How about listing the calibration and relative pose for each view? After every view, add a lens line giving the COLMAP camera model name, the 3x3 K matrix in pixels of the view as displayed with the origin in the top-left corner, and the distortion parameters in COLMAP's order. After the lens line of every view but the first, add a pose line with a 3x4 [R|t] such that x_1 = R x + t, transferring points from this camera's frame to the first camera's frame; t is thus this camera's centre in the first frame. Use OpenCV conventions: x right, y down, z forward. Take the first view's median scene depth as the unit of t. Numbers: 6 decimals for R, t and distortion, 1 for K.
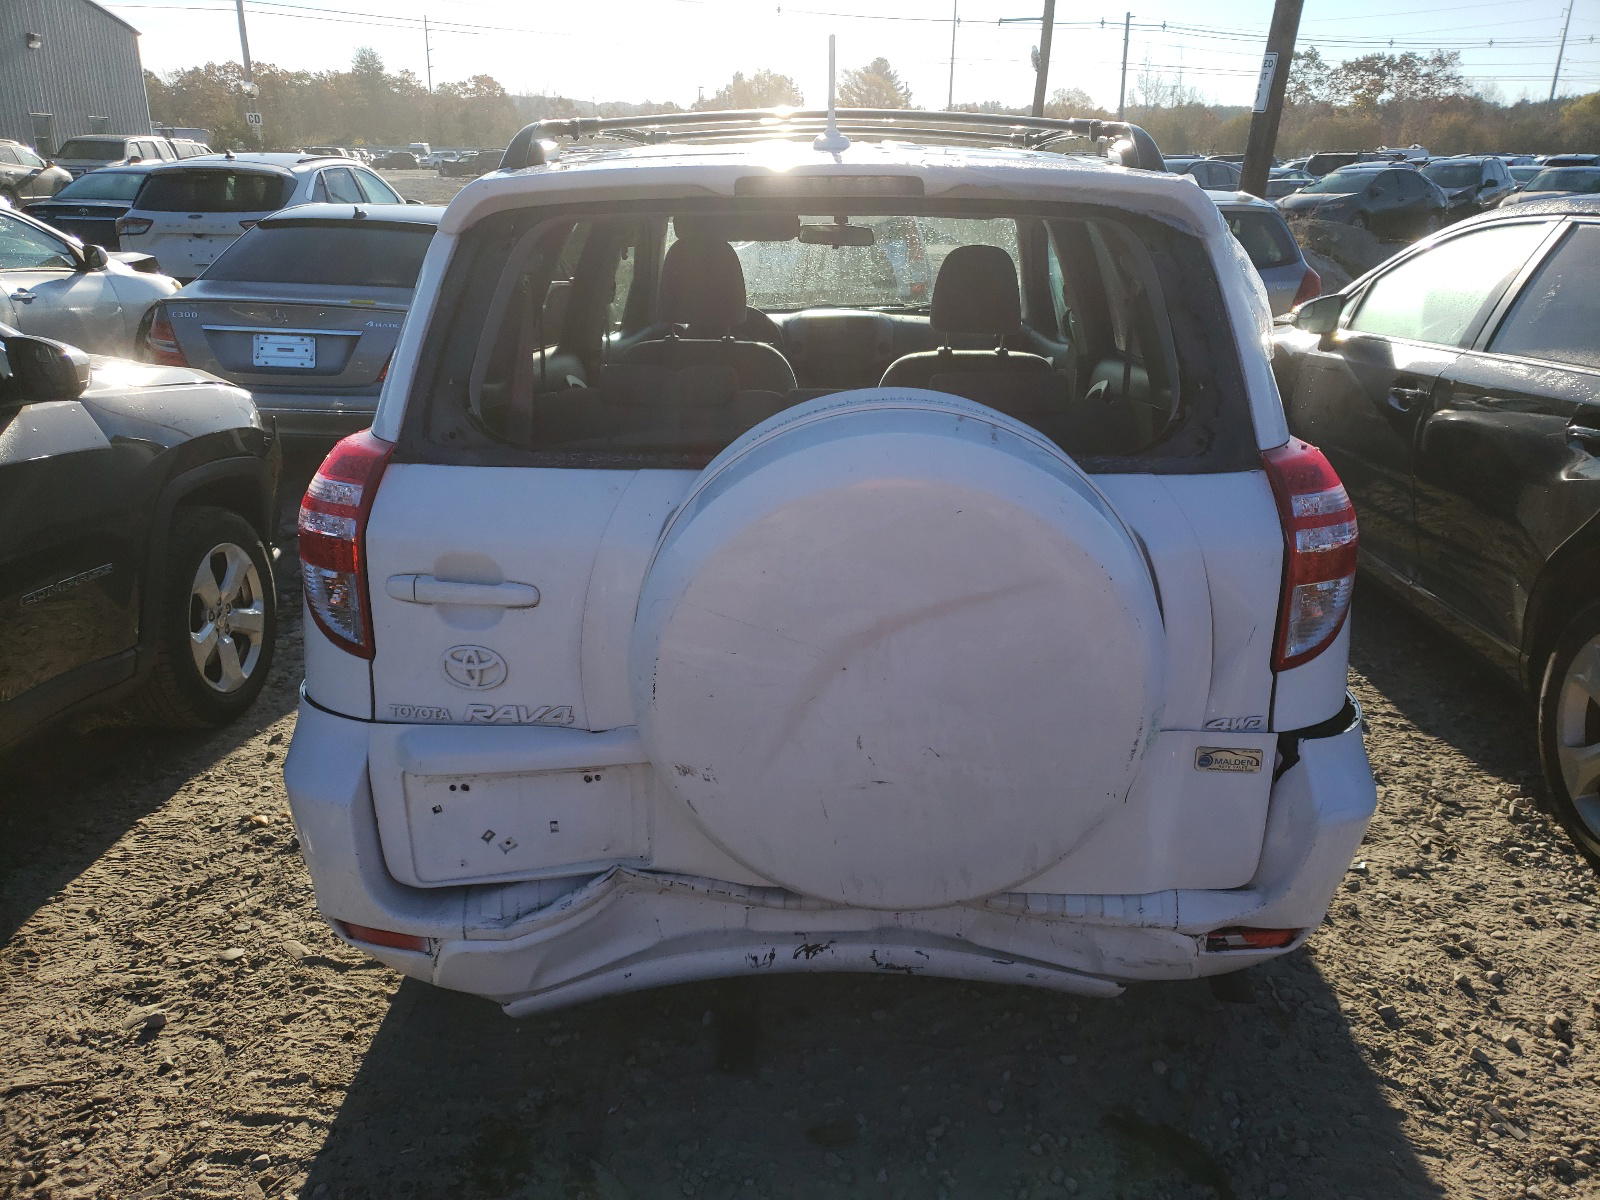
lens RADIAL K [[1190.5, 0, 802.3], [0, 1190.5, 599.5], [0, 0, 1]] dist [0.026991, -0.001546]
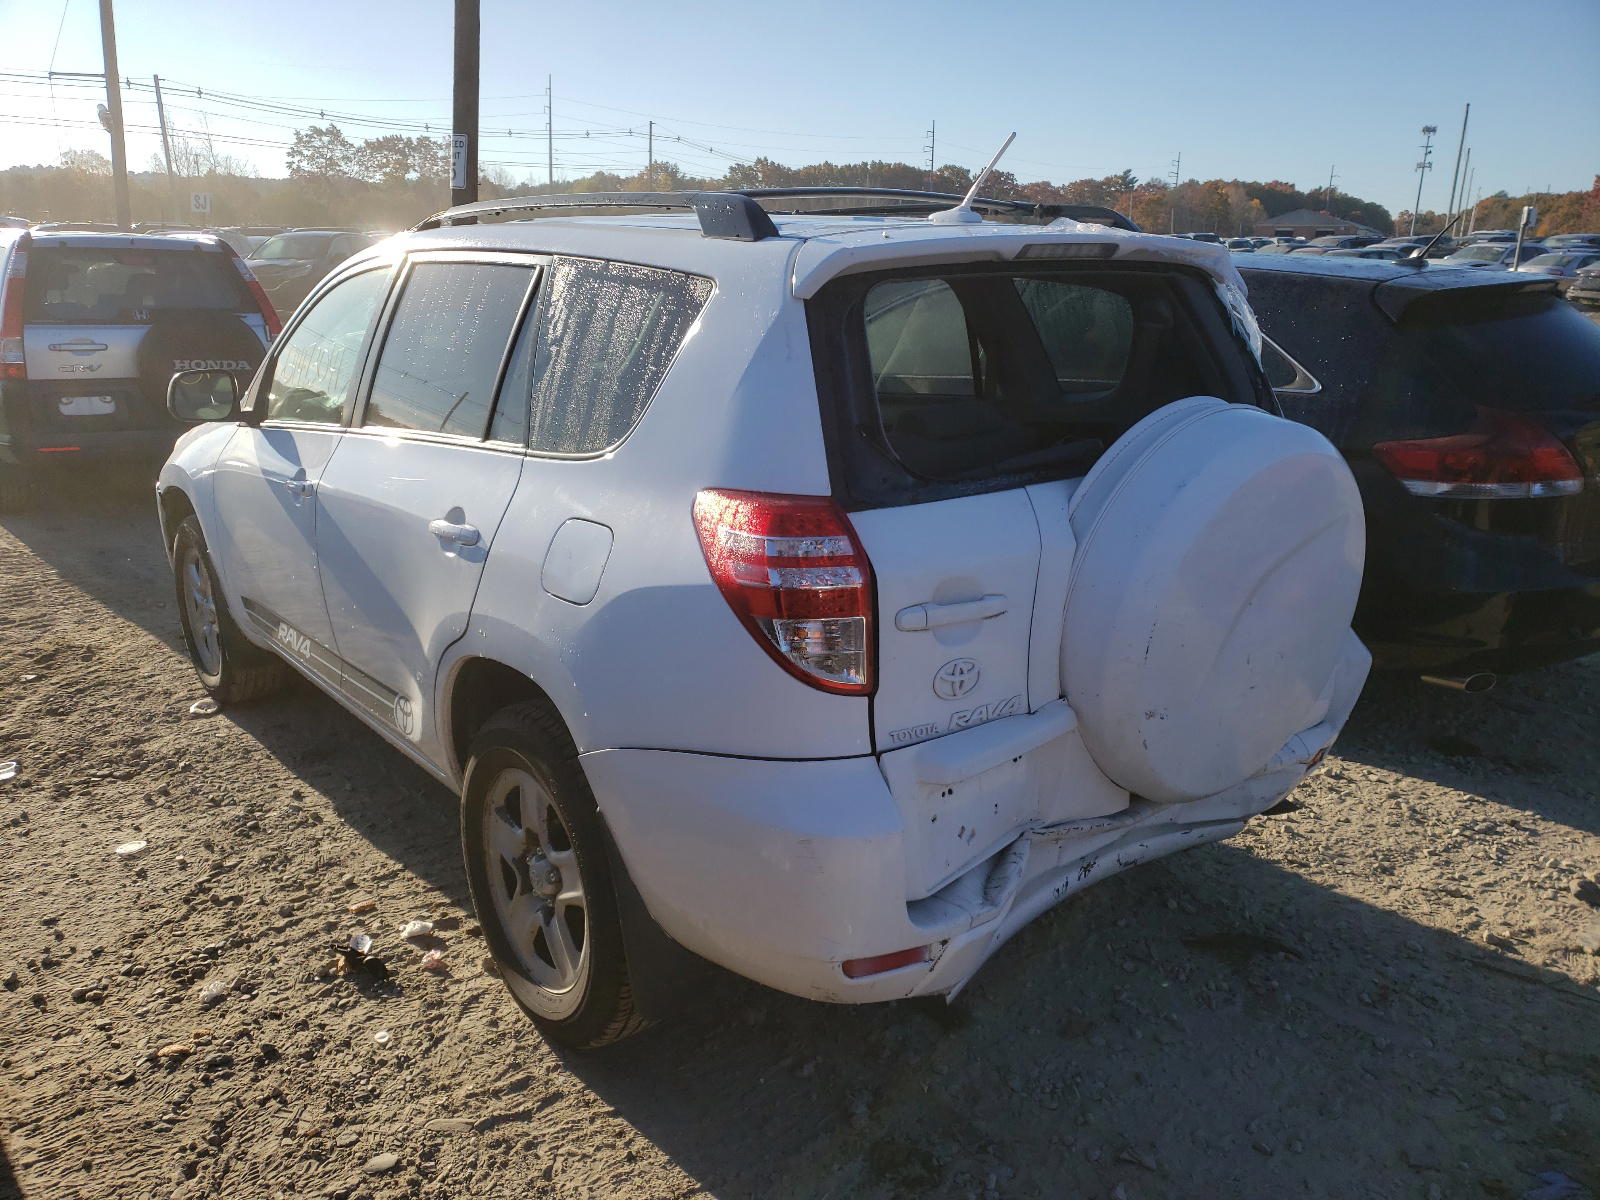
lens RADIAL K [[1190.5, 0, 806.1], [0, 1190.5, 598.0], [0, 0, 1]] dist [0.026991, -0.001546]
pose [[0.796497, -0.178070, 0.577826, -0.993933], [0.208441, 0.977934, 0.014049, -0.061374], [-0.567578, 0.109252, 0.816039, 0.156189]]
